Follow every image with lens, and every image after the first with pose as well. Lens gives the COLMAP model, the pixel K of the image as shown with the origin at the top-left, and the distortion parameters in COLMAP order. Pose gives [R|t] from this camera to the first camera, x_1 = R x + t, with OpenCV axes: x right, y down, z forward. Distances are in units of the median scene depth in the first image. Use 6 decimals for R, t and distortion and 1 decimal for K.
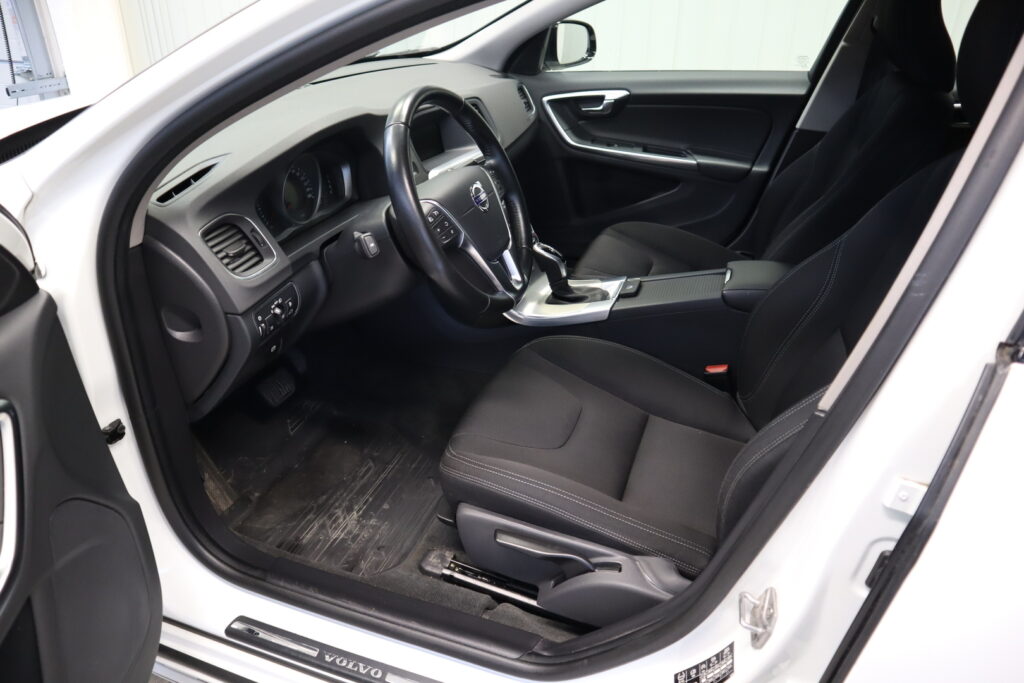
lens RADIAL K [[709.3, 0, 517.7], [0, 709.3, 336.6], [0, 0, 1]] dist [-0.137817, 0.098714]
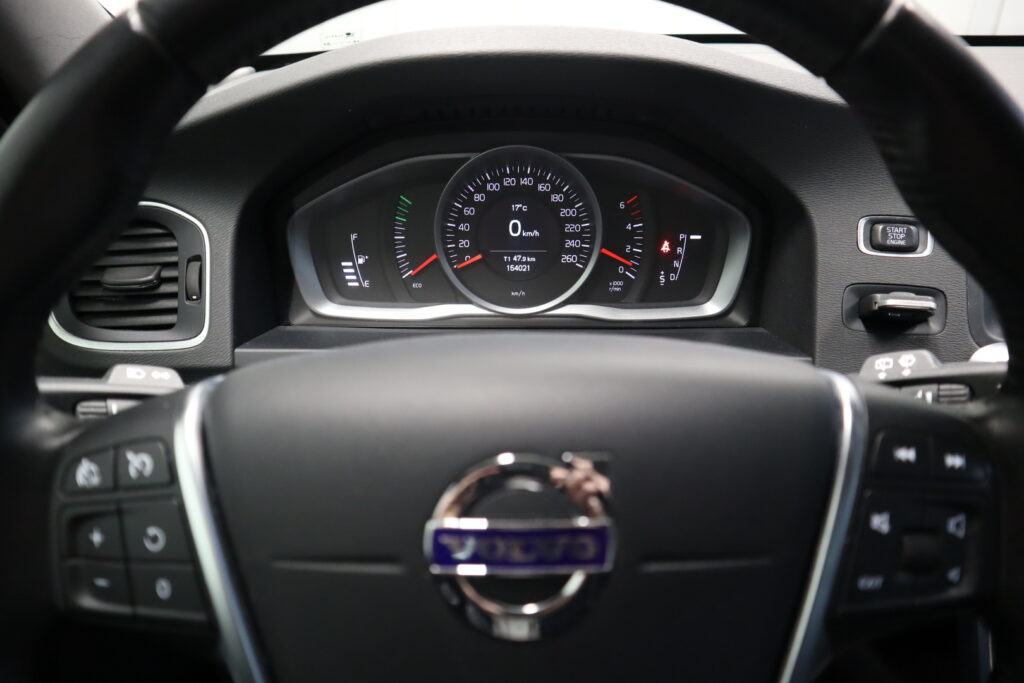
lens RADIAL K [[709.3, 0, 517.7], [0, 709.3, 336.6], [0, 0, 1]] dist [-0.137817, 0.098714]
pose [[0.309315, 0.397984, -0.863674, 0.041244], [-0.442093, 0.864283, 0.239934, -0.163862], [0.841949, 0.307609, 0.443281, 0.534080]]
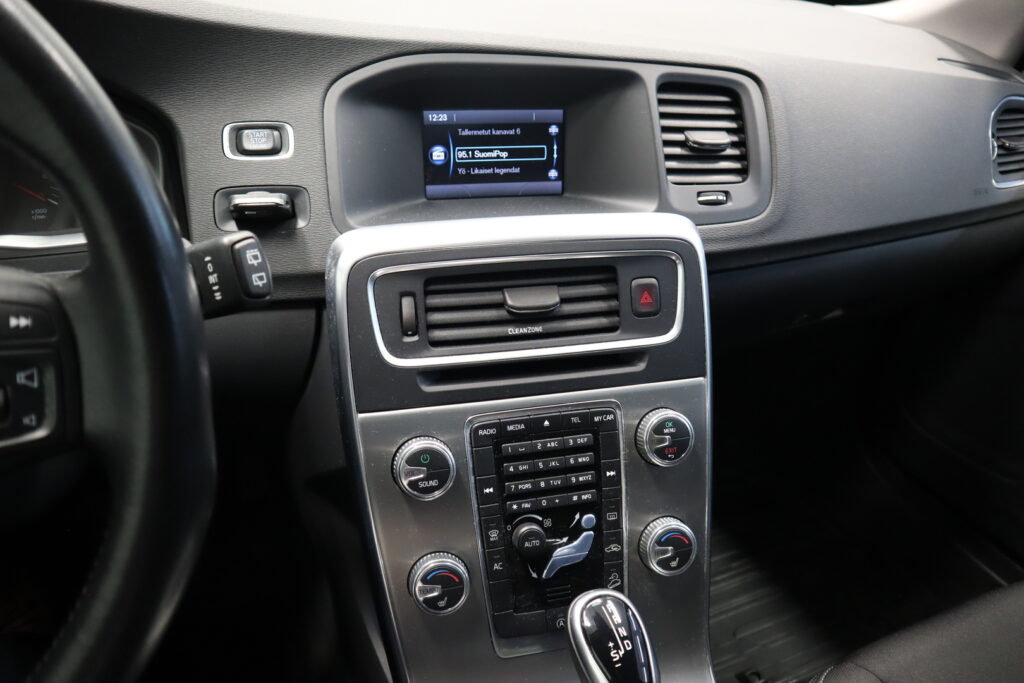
lens RADIAL K [[709.3, 0, 517.7], [0, 709.3, 336.6], [0, 0, 1]] dist [-0.137817, 0.098714]
pose [[0.655873, 0.399878, -0.640256, 0.114781], [-0.406327, 0.901825, 0.147005, -0.203414], [0.636183, 0.163737, 0.753964, 0.613157]]
